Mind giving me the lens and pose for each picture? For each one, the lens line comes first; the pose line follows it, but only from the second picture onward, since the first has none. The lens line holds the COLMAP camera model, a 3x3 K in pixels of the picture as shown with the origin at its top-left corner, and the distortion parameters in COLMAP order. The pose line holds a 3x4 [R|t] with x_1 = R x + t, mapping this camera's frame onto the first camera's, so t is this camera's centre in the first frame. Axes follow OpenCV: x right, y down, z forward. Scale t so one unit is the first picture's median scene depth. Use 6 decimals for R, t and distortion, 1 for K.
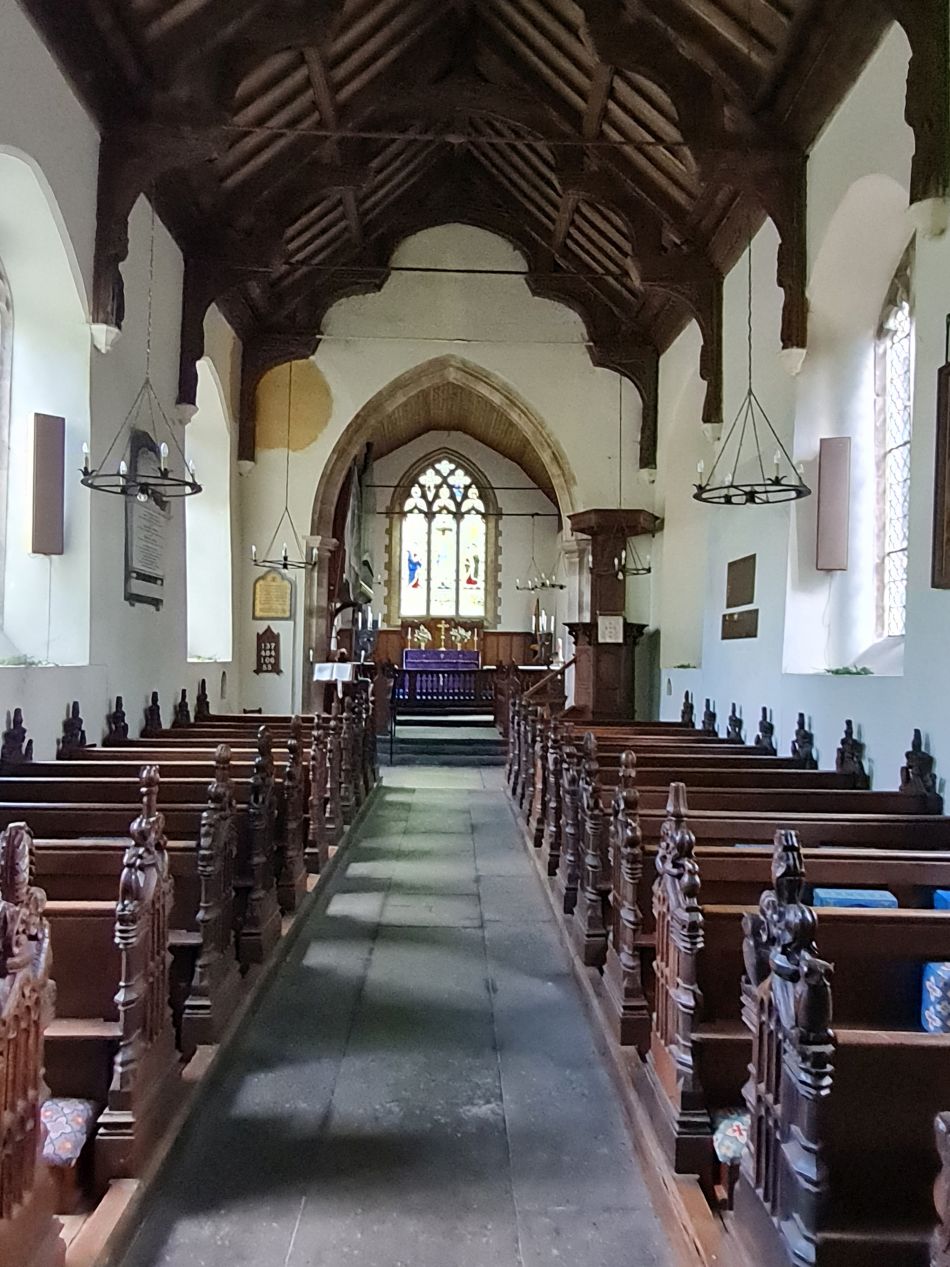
lens RADIAL K [[574.4, 0, 475.0], [0, 574.4, 635.5], [0, 0, 1]] dist [-0.001250, -0.001416]
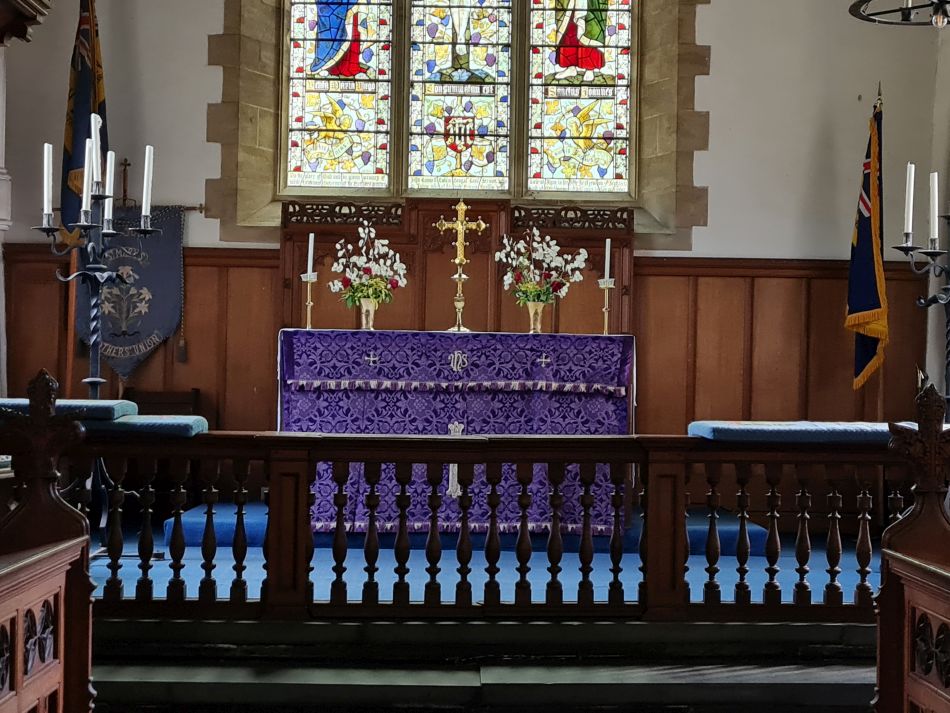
lens RADIAL K [[1477.1, 0, 493.6], [0, 1477.1, 335.1], [0, 0, 1]] dist [0.049770, 0.000000]
pose [[0.999574, 0.002218, -0.029113, -0.023484], [-0.001714, 0.999849, 0.017314, 0.014015], [0.029147, -0.017257, 0.999426, 0.379585]]
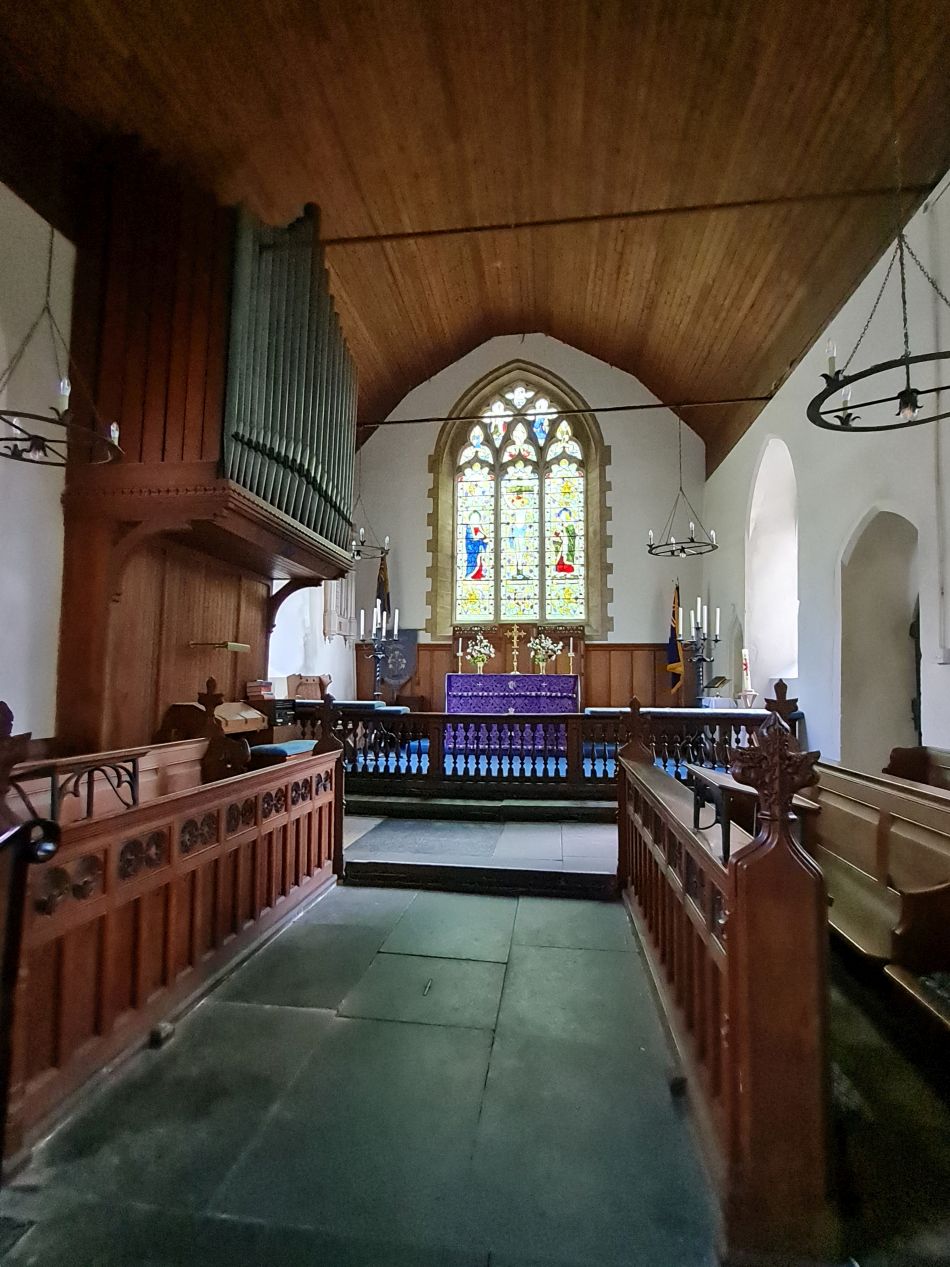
lens RADIAL K [[574.4, 0, 476.1], [0, 574.4, 635.7], [0, 0, 1]] dist [-0.001250, -0.001416]
pose [[0.984370, -0.021375, -0.174813, 0.007692], [0.013417, 0.998824, -0.046579, 0.010934], [0.175603, 0.043506, 0.983499, 0.360487]]
